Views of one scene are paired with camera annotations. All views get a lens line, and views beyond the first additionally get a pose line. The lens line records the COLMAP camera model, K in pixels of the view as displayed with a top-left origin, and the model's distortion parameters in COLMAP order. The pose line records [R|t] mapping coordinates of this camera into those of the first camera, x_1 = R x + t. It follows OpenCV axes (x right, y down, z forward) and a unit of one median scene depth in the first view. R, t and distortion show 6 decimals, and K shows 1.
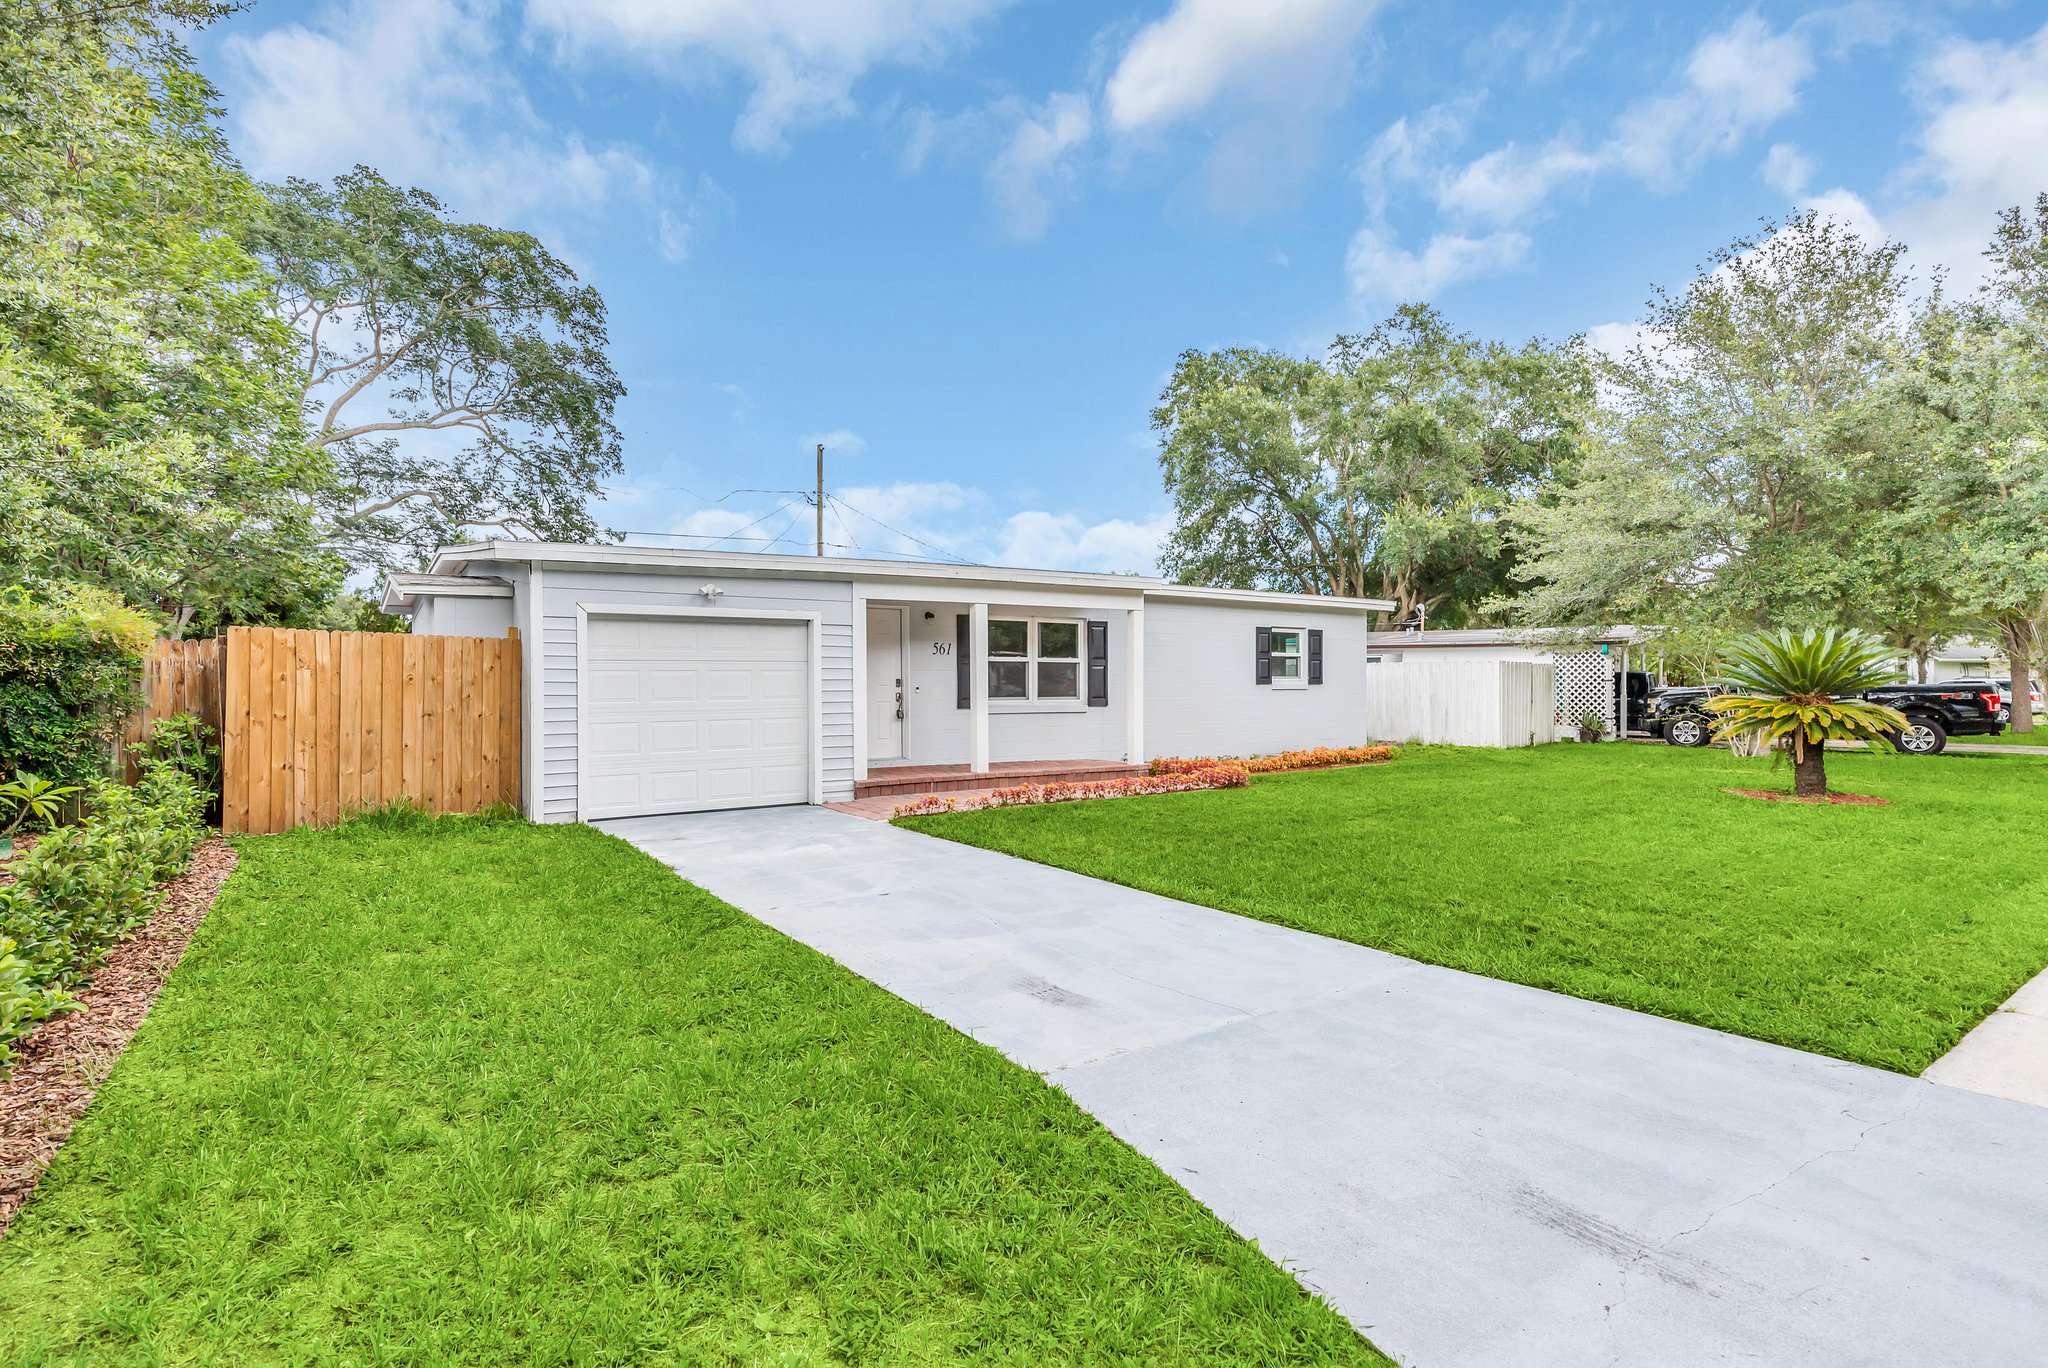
lens RADIAL K [[1017.5, 0, 1015.5], [0, 1017.5, 683.1], [0, 0, 1]] dist [0.002036, 0.000099]
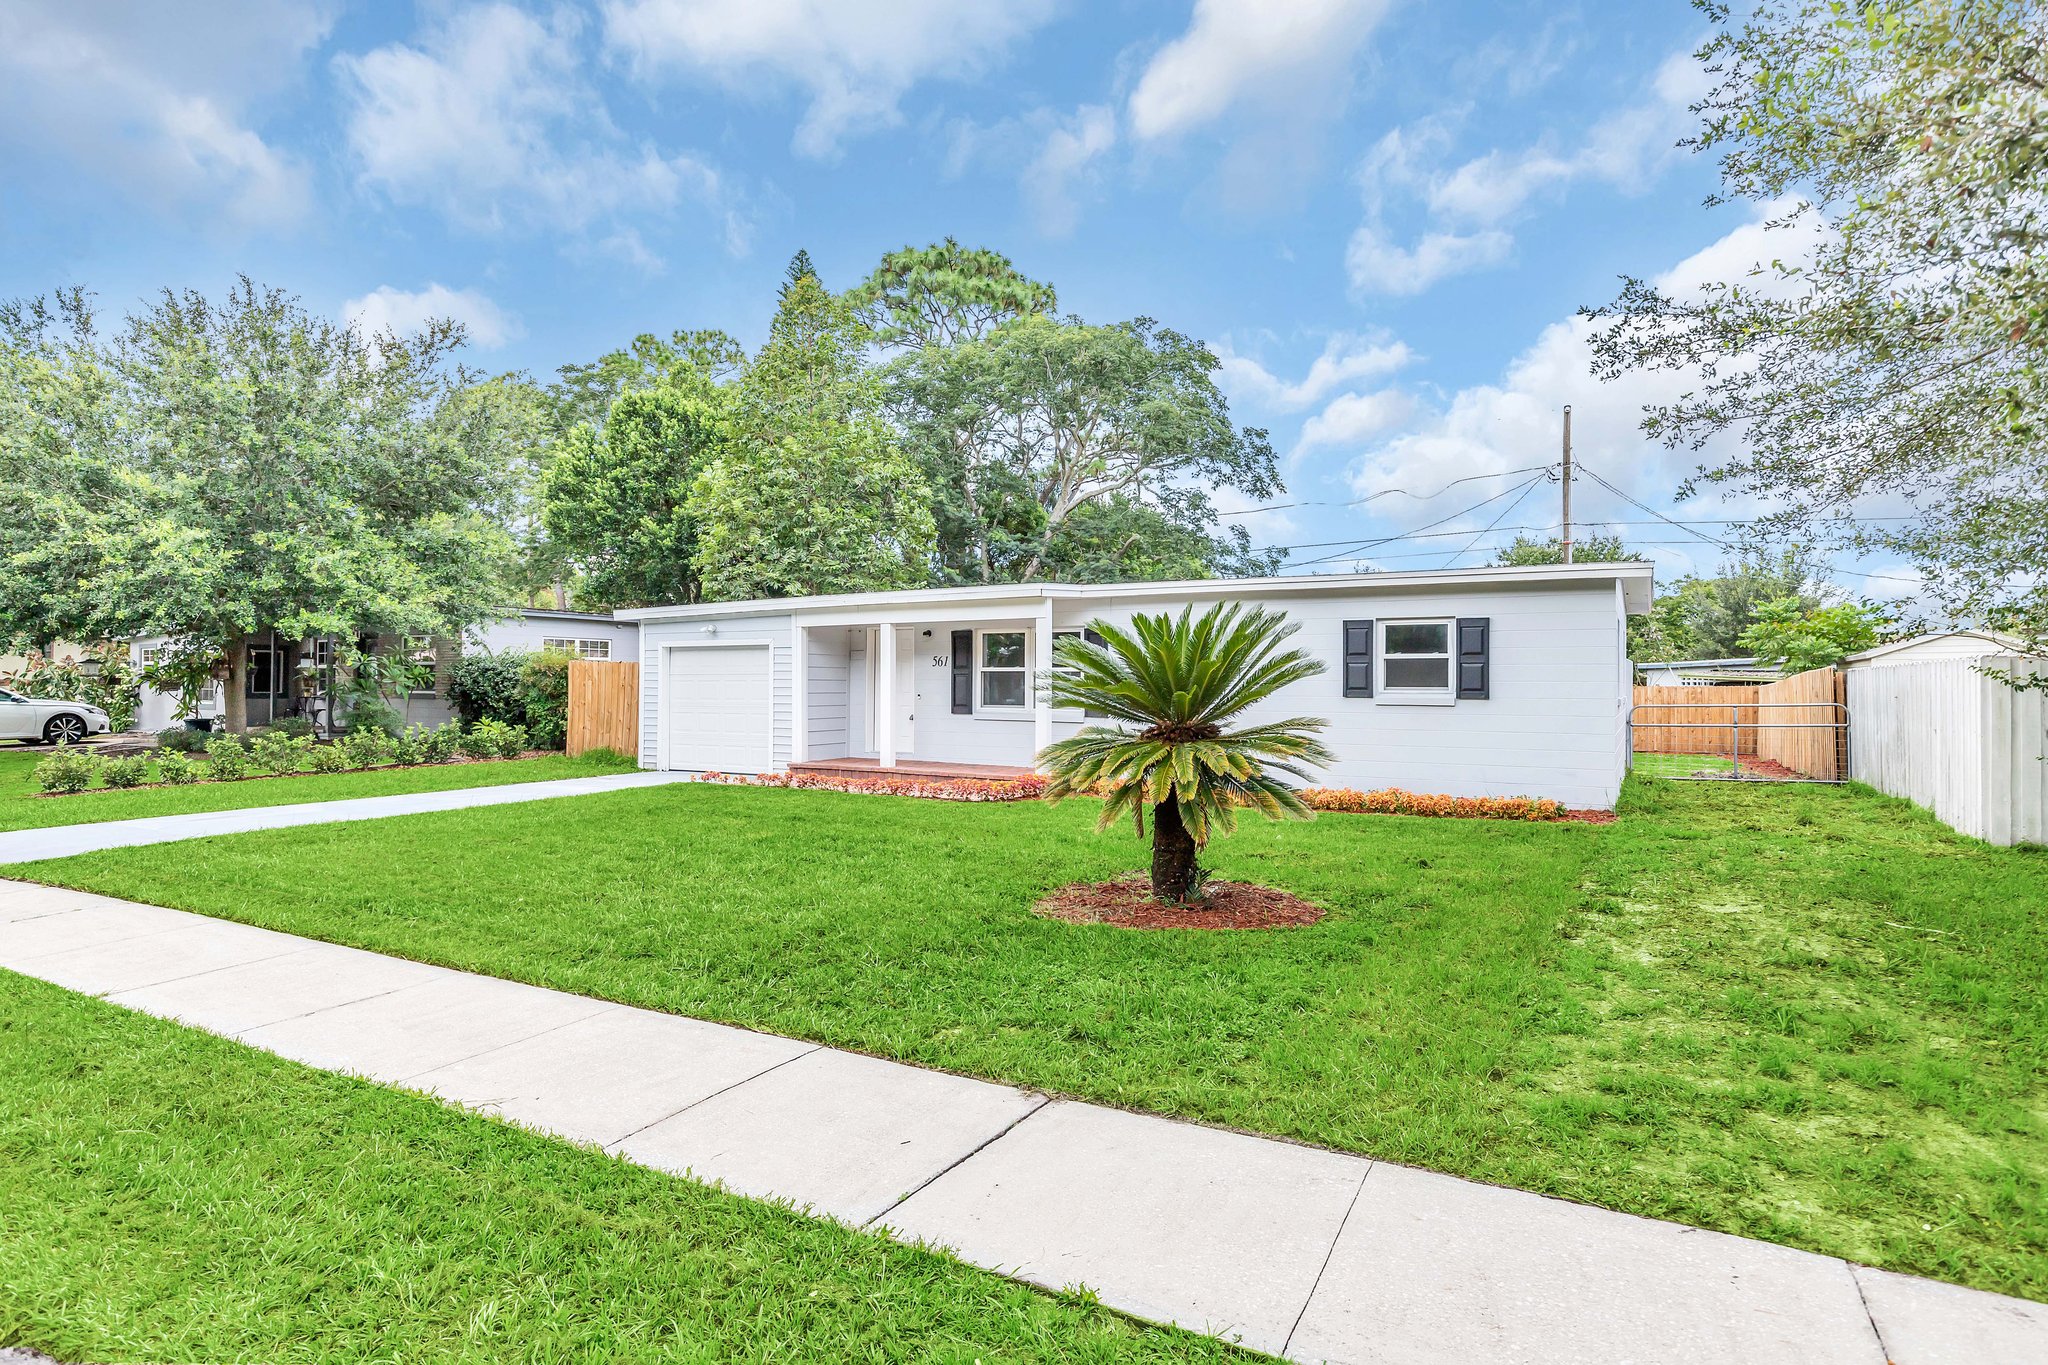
lens RADIAL K [[1073.9, 0, 1024.0], [0, 1073.9, 682.5], [0, 0, 1]] dist [0.002891, 0.000125]
pose [[0.436237, 0.002769, -0.899828, 1.079809], [-0.007253, 0.999974, -0.000439, -0.009928], [0.899803, 0.006718, 0.436246, 0.562610]]
